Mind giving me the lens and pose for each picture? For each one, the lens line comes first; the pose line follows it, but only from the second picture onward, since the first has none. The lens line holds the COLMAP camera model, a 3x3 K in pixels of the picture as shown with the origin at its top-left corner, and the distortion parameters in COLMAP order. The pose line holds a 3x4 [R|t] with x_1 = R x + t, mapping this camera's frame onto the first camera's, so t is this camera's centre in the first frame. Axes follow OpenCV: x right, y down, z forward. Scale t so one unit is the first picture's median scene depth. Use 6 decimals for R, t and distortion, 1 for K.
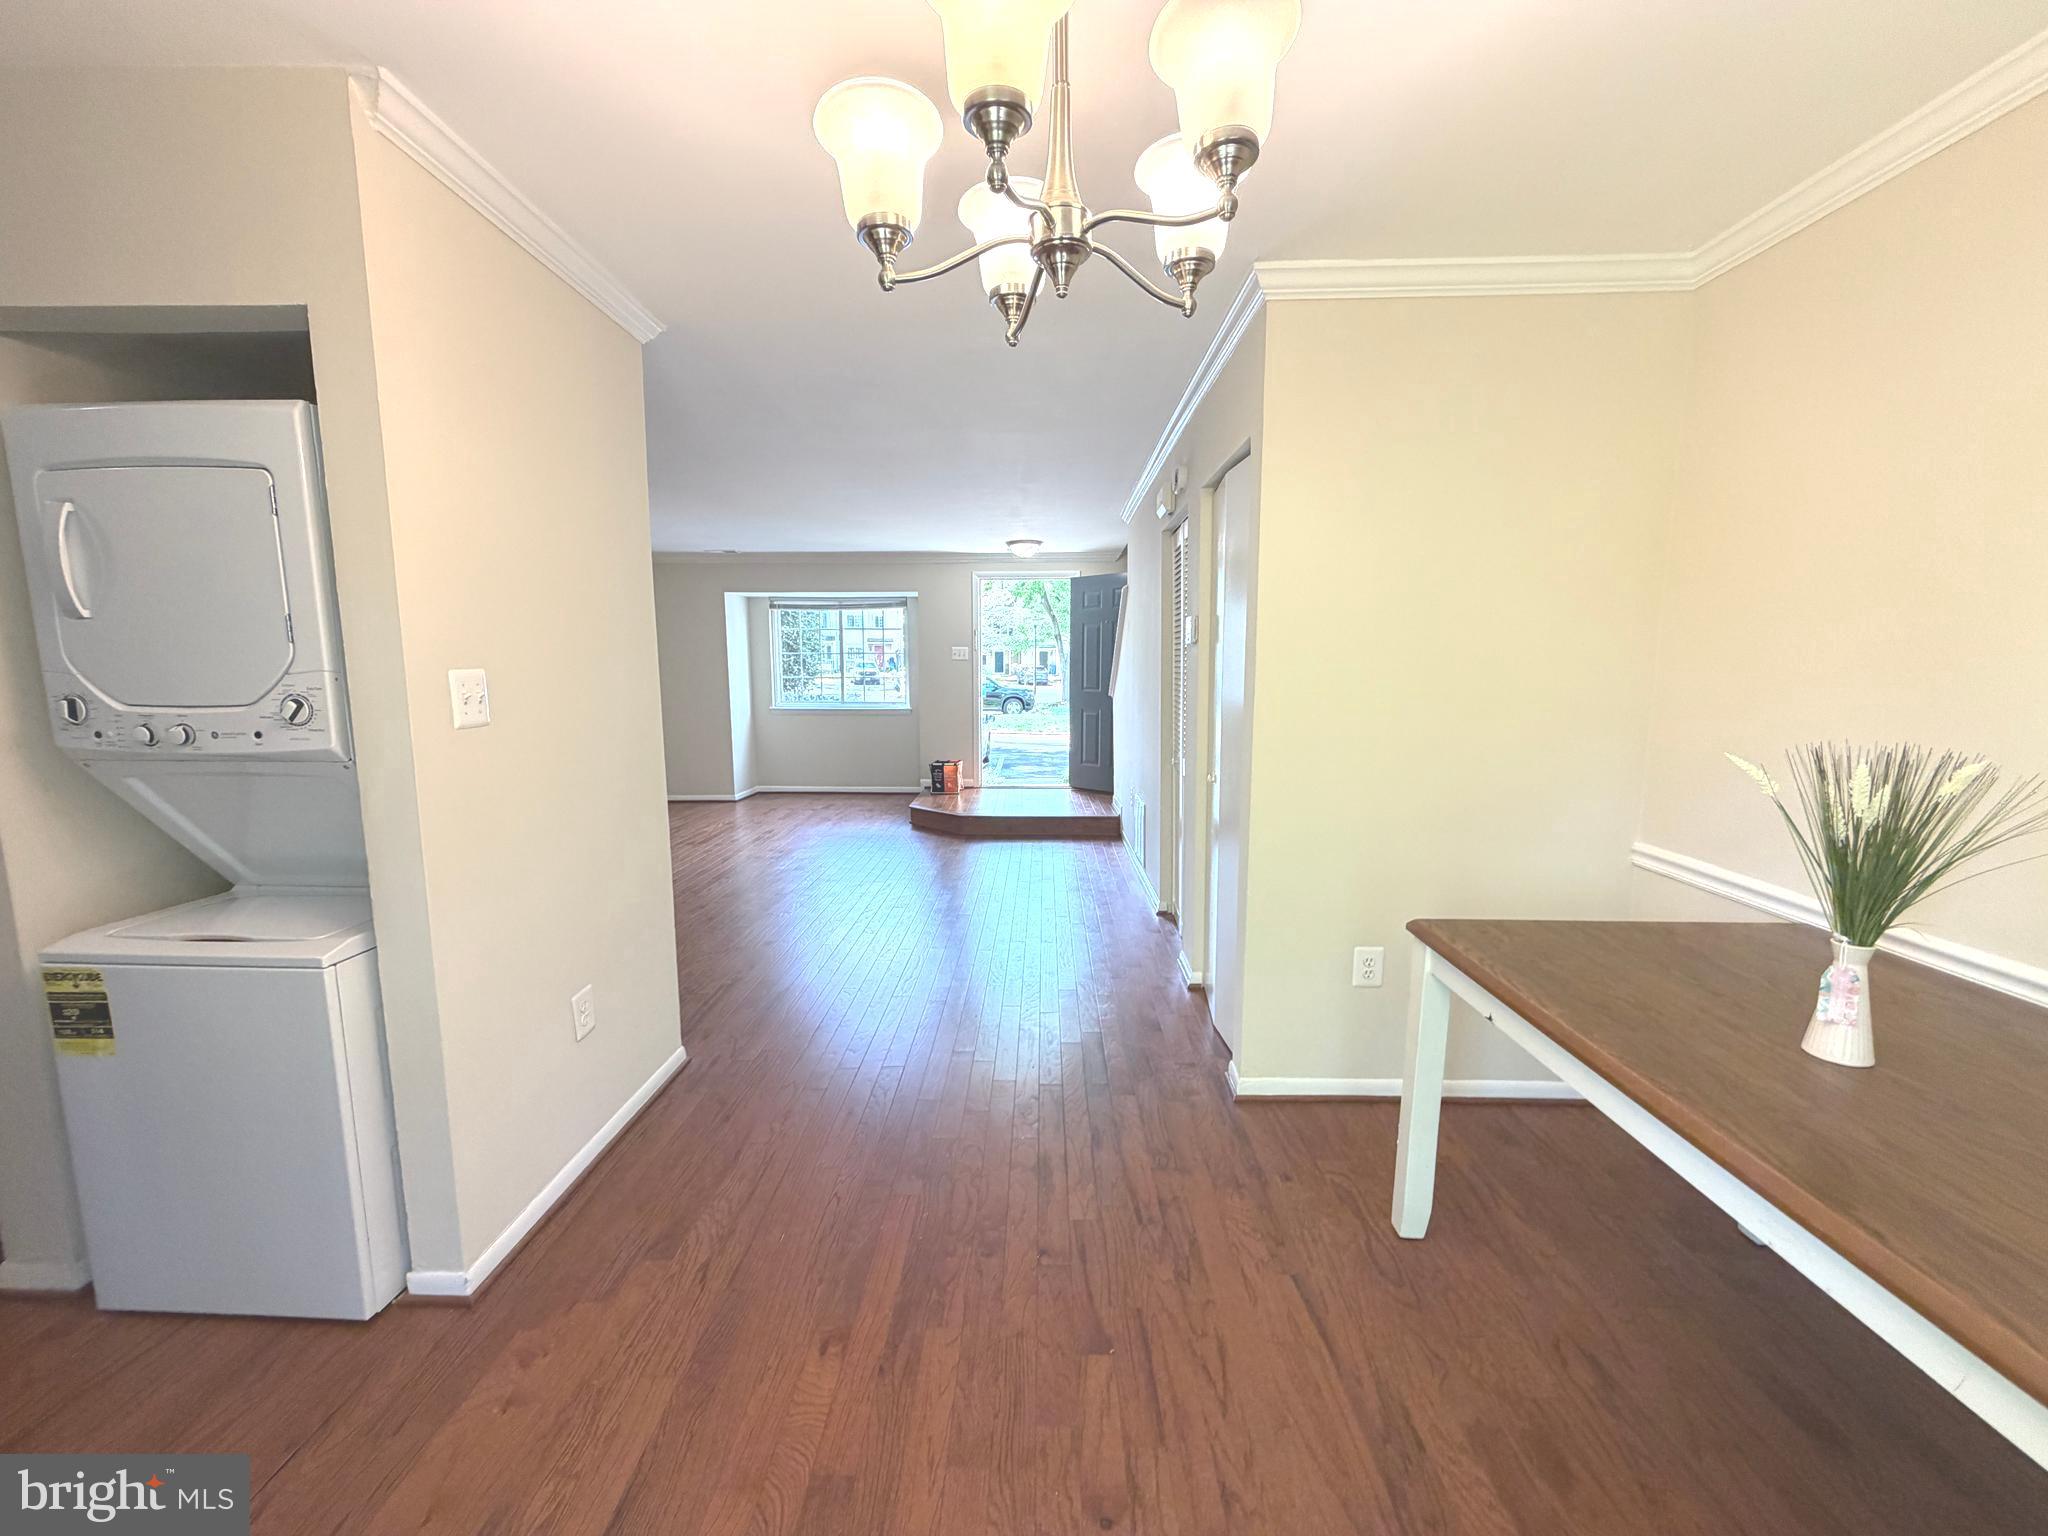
lens RADIAL K [[821.0, 0, 1023.9], [0, 821.0, 760.3], [0, 0, 1]] dist [-0.001074, 0.000632]
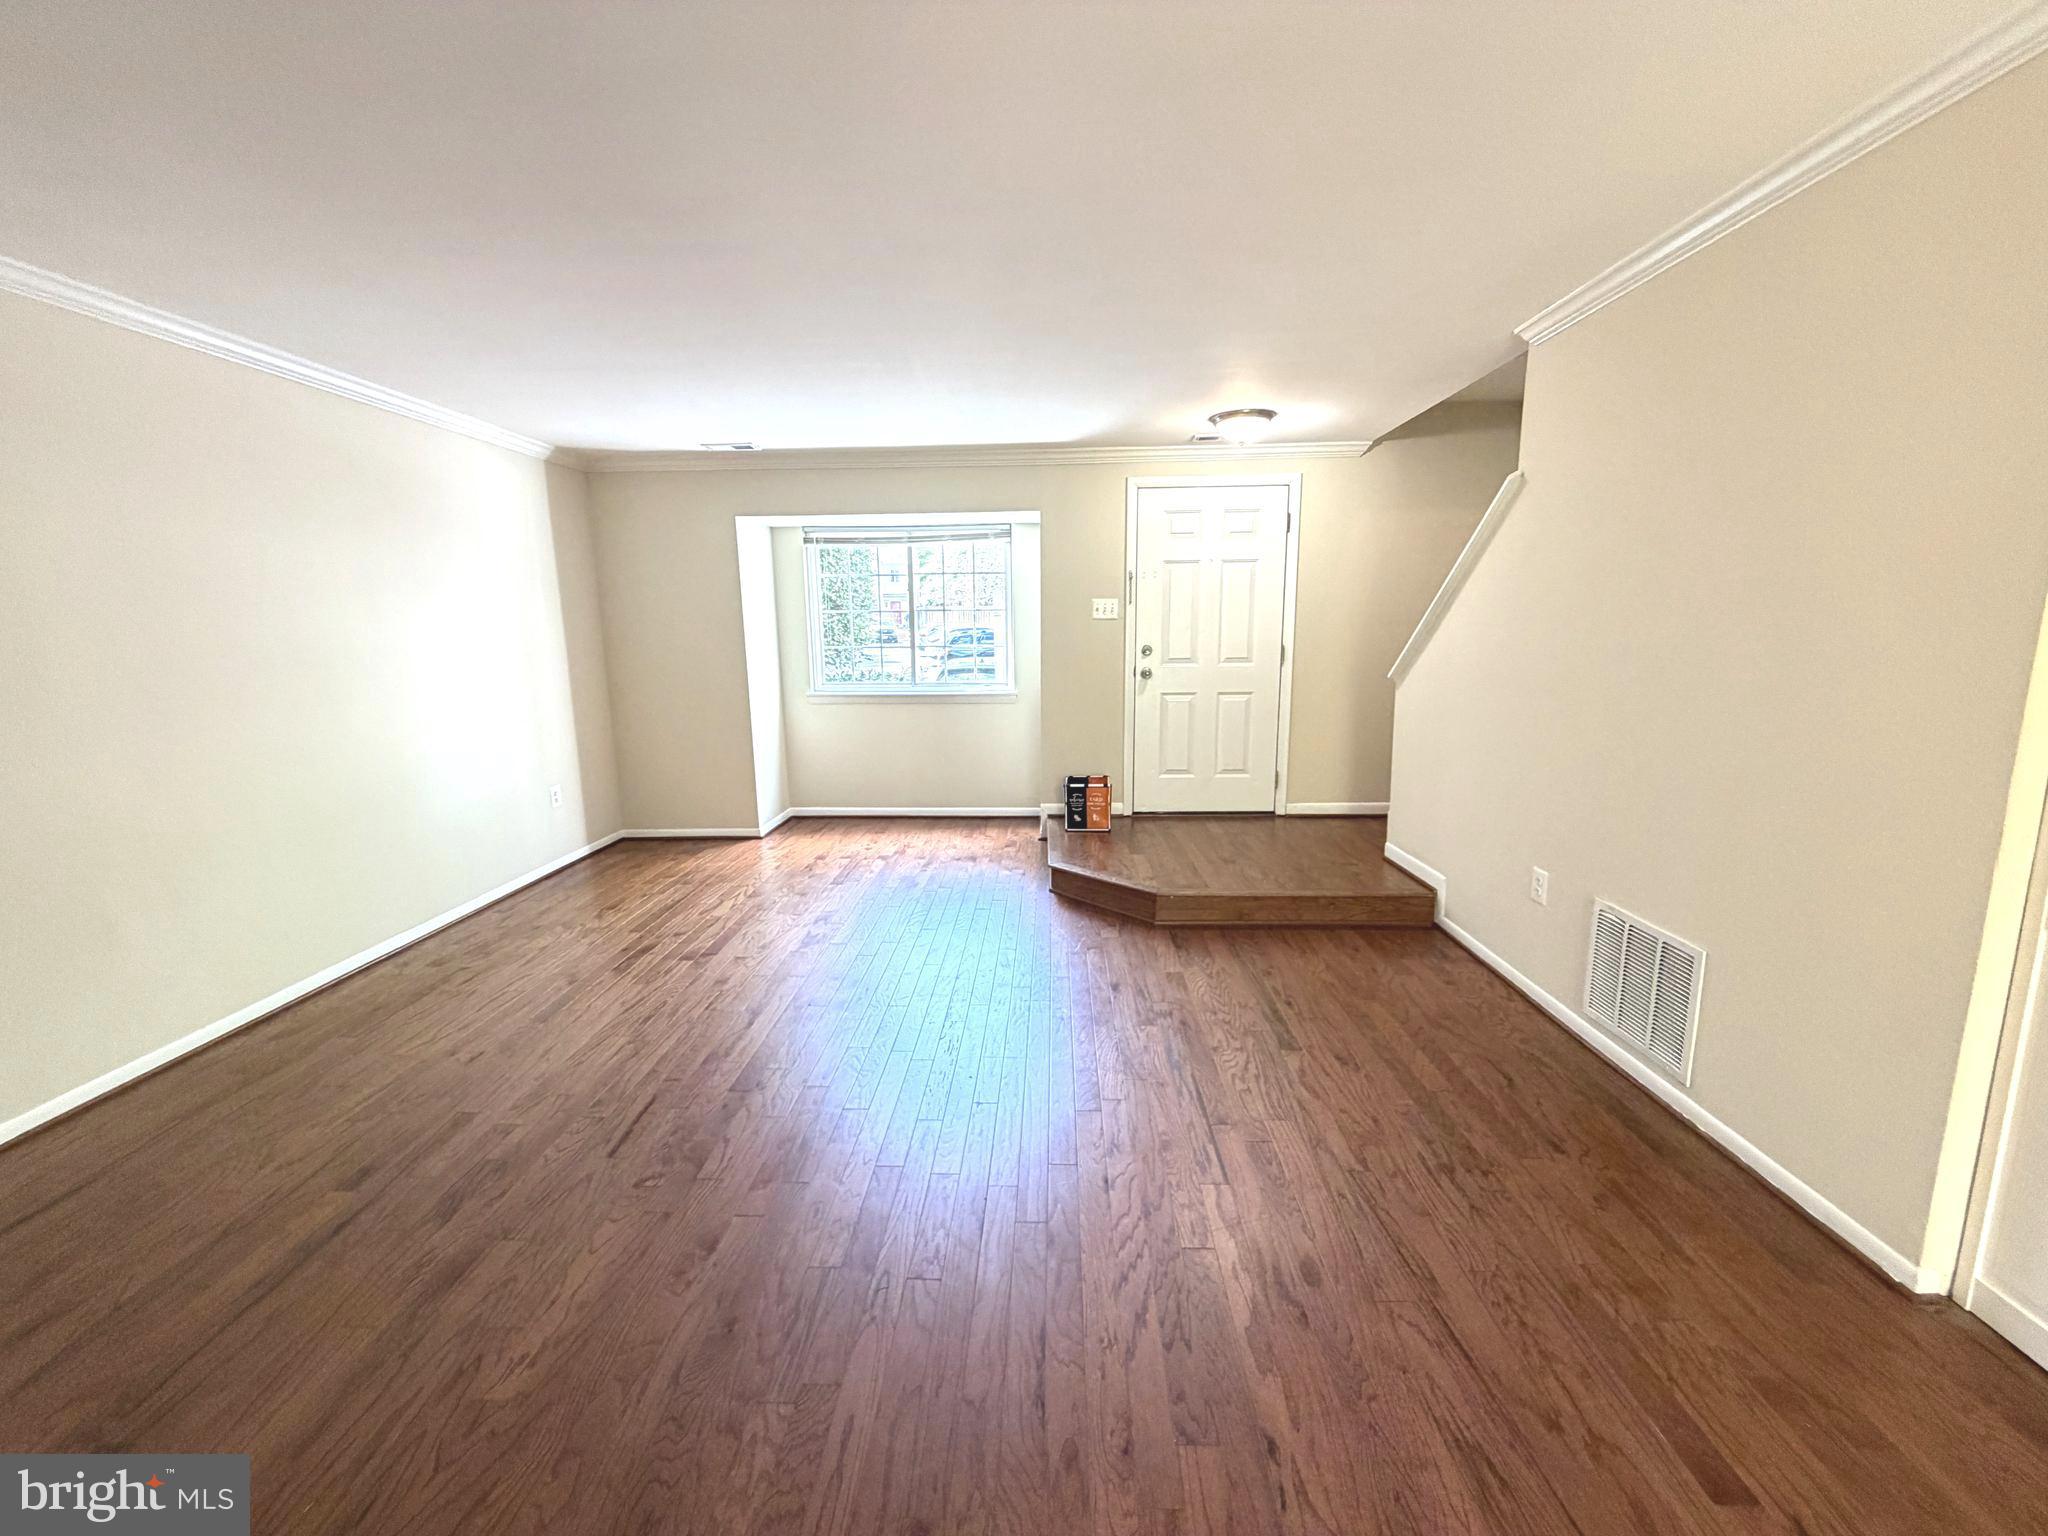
lens RADIAL K [[821.0, 0, 1014.7], [0, 821.0, 767.1], [0, 0, 1]] dist [-0.001074, 0.000632]
pose [[0.999780, -0.007934, -0.019442, -0.128432], [0.009136, 0.998001, 0.062528, -0.045066], [0.018907, -0.062692, 0.997854, 0.334028]]
